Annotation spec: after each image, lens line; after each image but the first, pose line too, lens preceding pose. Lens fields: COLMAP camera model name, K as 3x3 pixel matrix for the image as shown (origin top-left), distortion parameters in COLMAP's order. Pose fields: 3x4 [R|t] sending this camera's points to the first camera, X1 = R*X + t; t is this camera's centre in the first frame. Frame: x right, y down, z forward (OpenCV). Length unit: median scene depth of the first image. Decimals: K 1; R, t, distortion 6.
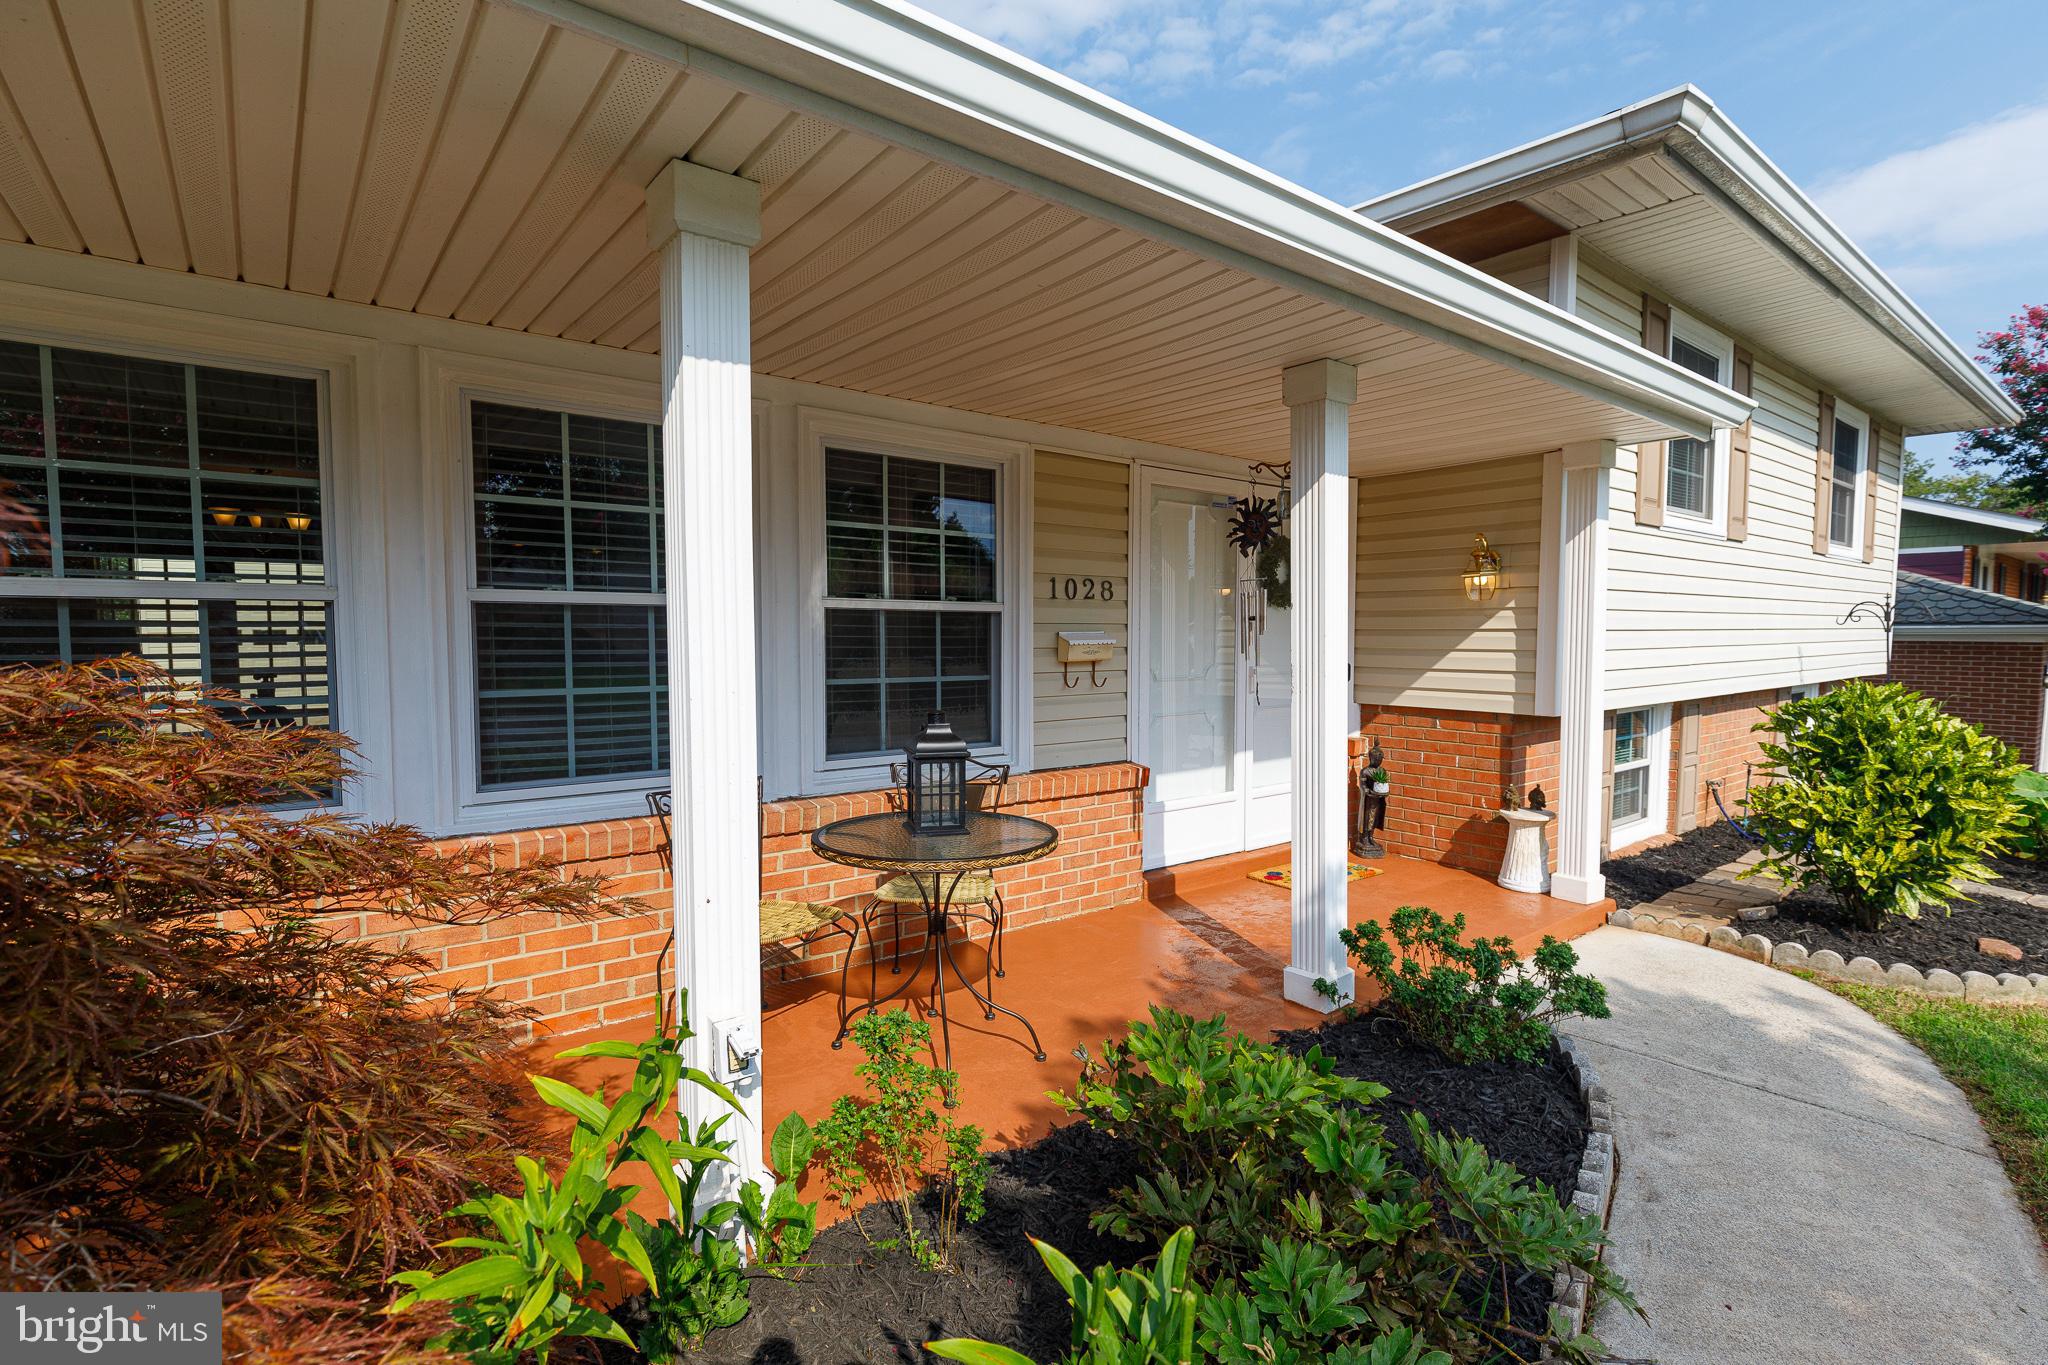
lens RADIAL K [[960.3, 0, 1024.0], [0, 960.3, 682.5], [0, 0, 1]] dist [-0.015118, -0.000081]
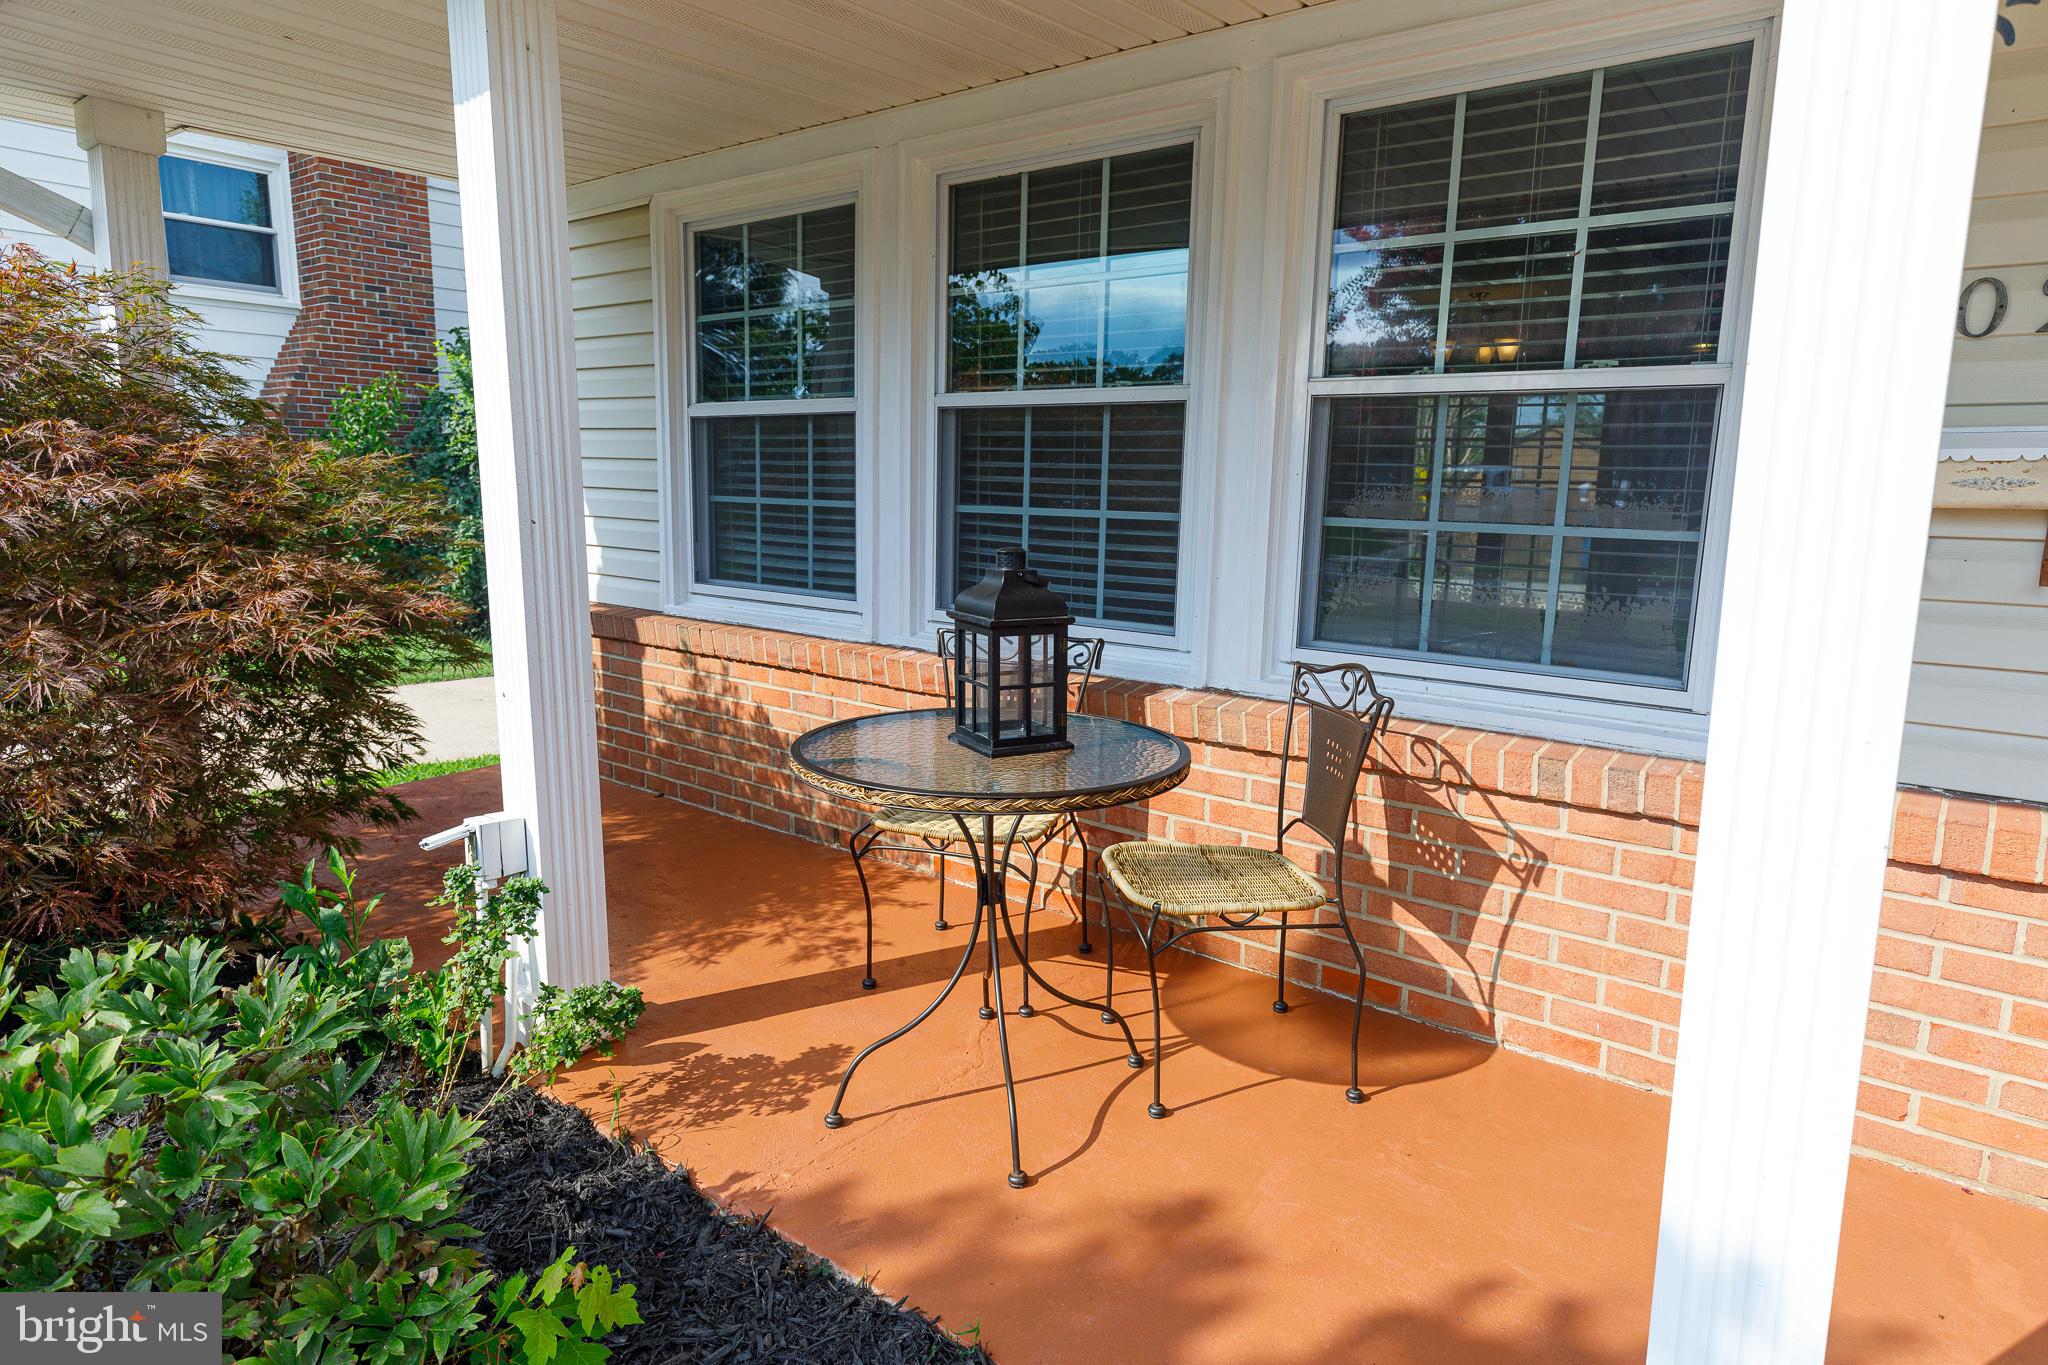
lens RADIAL K [[1228.0, 0, 1024.0], [0, 1228.0, 682.5], [0, 0, 1]] dist [0.025367, -0.000593]
pose [[0.226075, 0.161512, -0.960627, 0.524010], [-0.066341, 0.986422, 0.150236, -0.003610], [0.971848, 0.029764, 0.233720, 0.635644]]
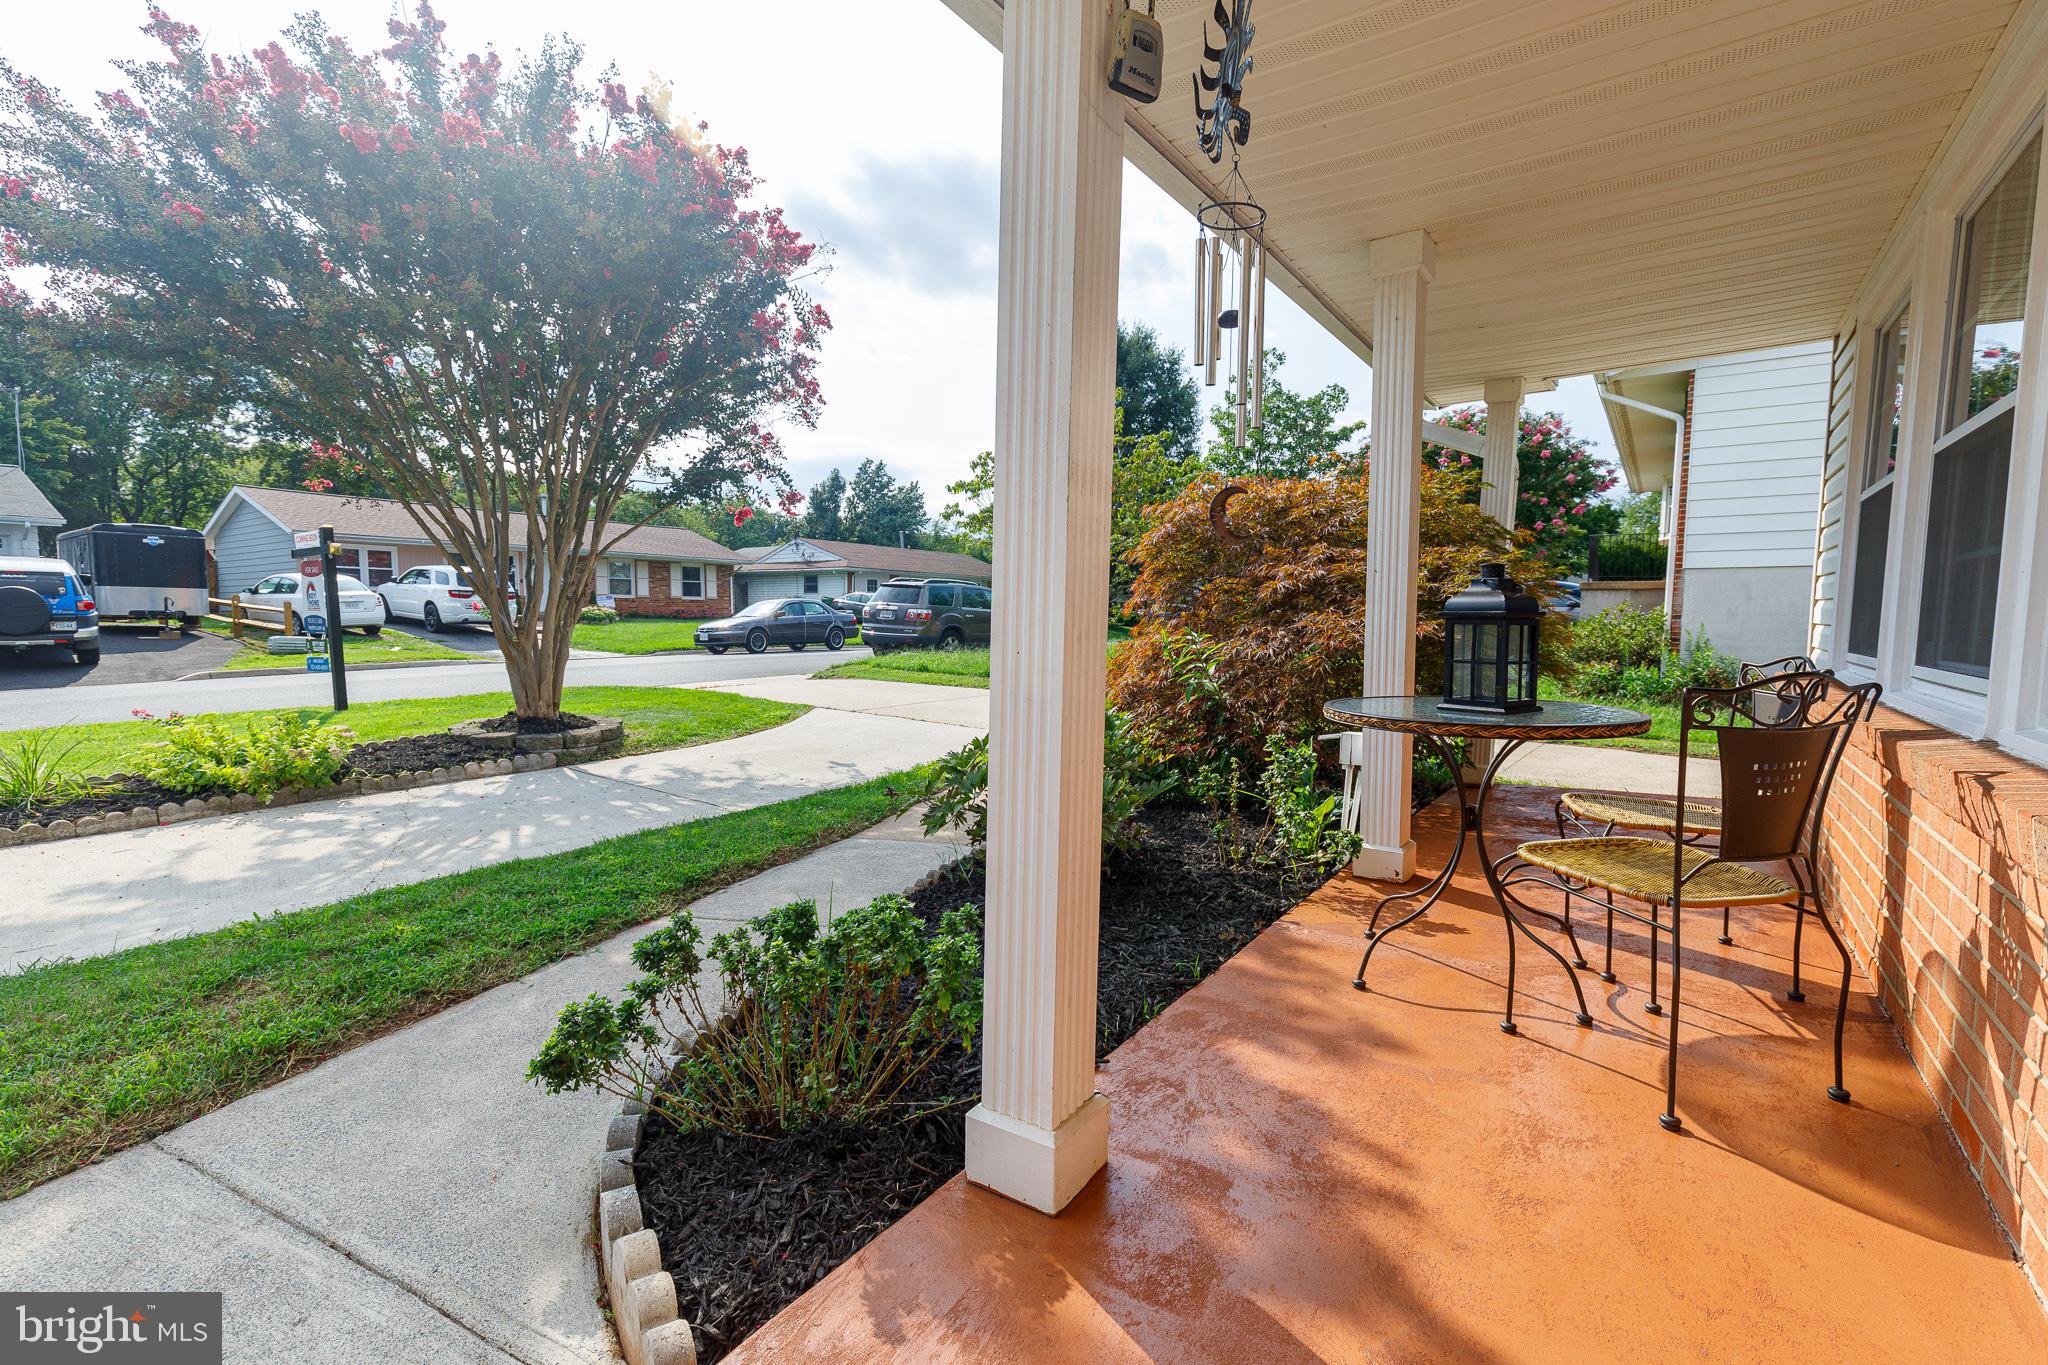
lens RADIAL K [[902.0, 0, 1043.2], [0, 902.0, 691.0], [0, 0, 1]] dist [-0.003957, -0.000094]
pose [[-0.955315, 0.011065, -0.295384, 0.390269], [-0.027075, 0.991822, 0.124721, 0.043662], [0.294349, 0.127145, -0.947203, 1.277514]]
